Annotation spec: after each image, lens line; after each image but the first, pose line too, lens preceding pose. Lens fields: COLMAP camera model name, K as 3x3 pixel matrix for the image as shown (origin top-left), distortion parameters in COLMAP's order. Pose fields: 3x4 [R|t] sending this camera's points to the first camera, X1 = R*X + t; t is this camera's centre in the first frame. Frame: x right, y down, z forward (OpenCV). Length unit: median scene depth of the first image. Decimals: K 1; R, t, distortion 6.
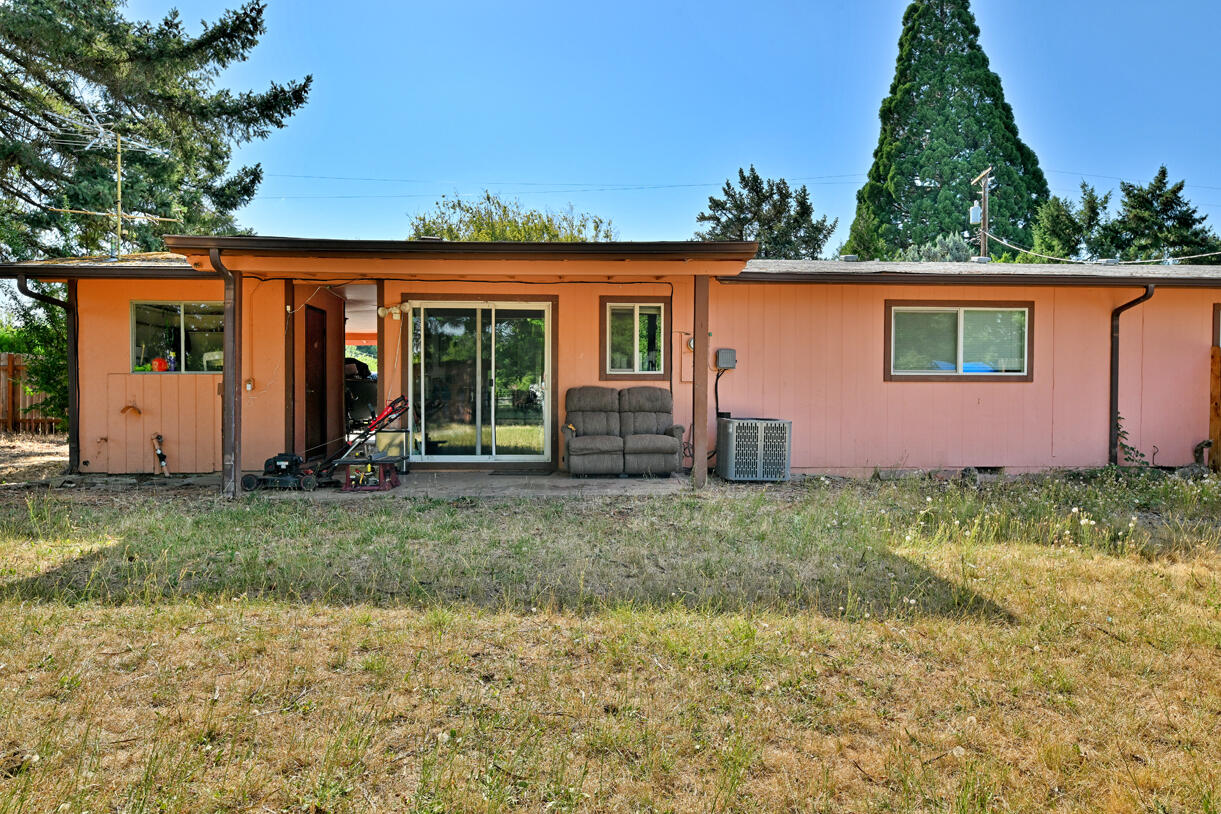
lens RADIAL K [[792.4, 0, 610.5], [0, 792.4, 407.0], [0, 0, 1]] dist [0.023502, -0.000086]
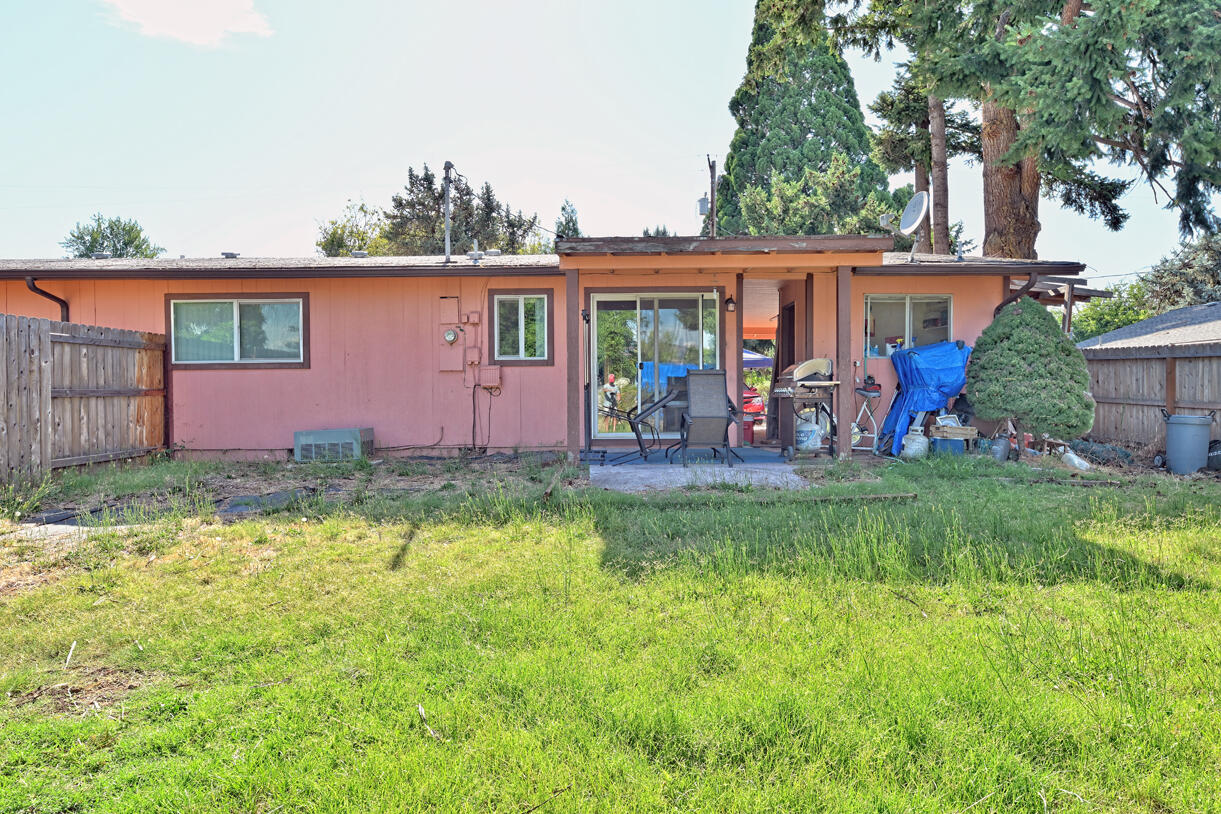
lens RADIAL K [[792.4, 0, 610.5], [0, 792.4, 407.0], [0, 0, 1]] dist [0.023502, -0.000086]
pose [[0.996769, -0.011092, -0.079550, 0.488800], [0.011196, 0.999937, 0.000865, 0.008505], [0.079536, -0.001753, 0.996830, 0.004082]]
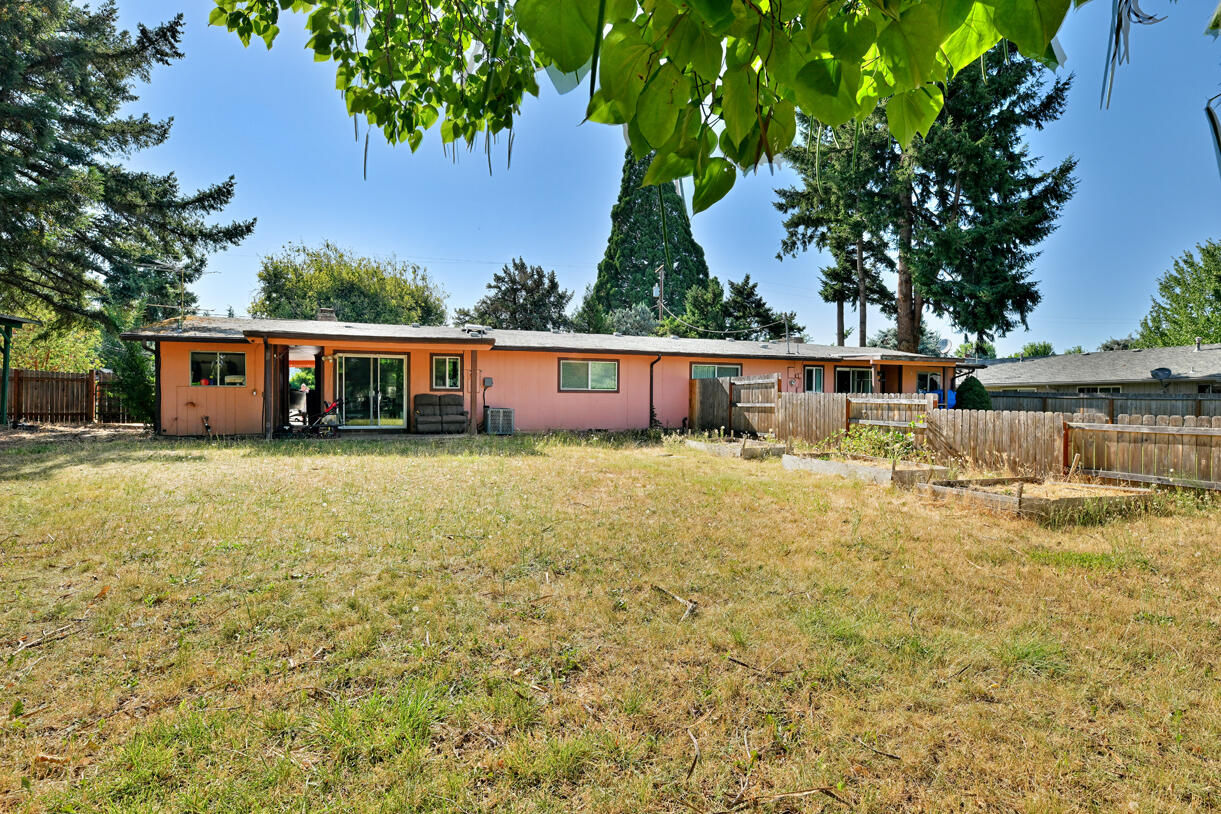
lens RADIAL K [[621.5, 0, 610.5], [0, 621.5, 407.0], [0, 0, 1]] dist [0.011021, -0.000342]
pose [[0.957896, 0.000130, 0.287115, -0.009538], [0.000608, 0.999997, -0.002482, 0.004817], [-0.287114, 0.002552, 0.957893, -0.258879]]
